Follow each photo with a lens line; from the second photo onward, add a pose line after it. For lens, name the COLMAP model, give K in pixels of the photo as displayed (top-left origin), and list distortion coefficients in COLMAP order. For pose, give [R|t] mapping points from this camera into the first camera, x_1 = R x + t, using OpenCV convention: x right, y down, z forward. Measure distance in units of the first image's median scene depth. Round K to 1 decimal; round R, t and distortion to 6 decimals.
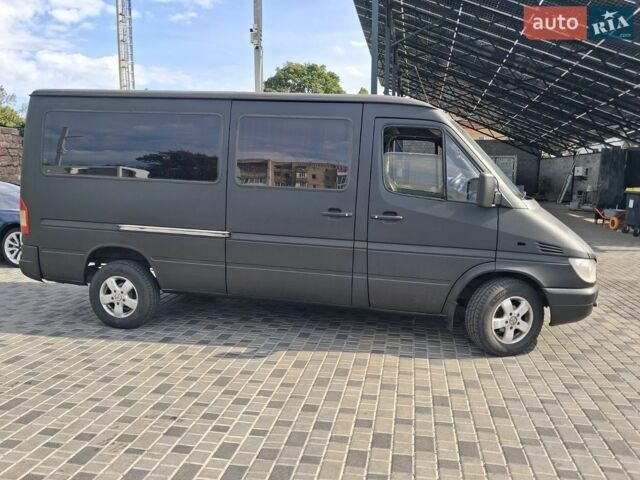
lens RADIAL K [[512.0, 0, 320.0], [0, 512.0, 240.0], [0, 0, 1]] dist [-0.007618, -0.005076]
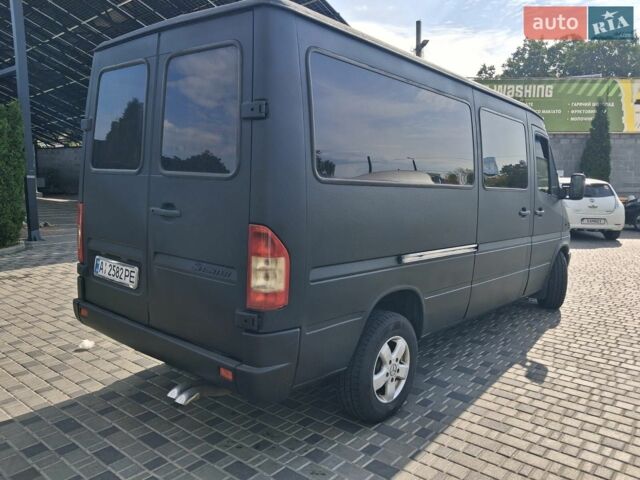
lens RADIAL K [[512.0, 0, 320.0], [0, 512.0, 240.0], [0, 0, 1]] dist [-0.007618, -0.005076]
pose [[0.489069, -0.113726, 0.864799, -0.988686], [0.097029, 0.992404, 0.075635, -0.107516], [-0.866831, 0.046920, 0.496389, 0.768625]]
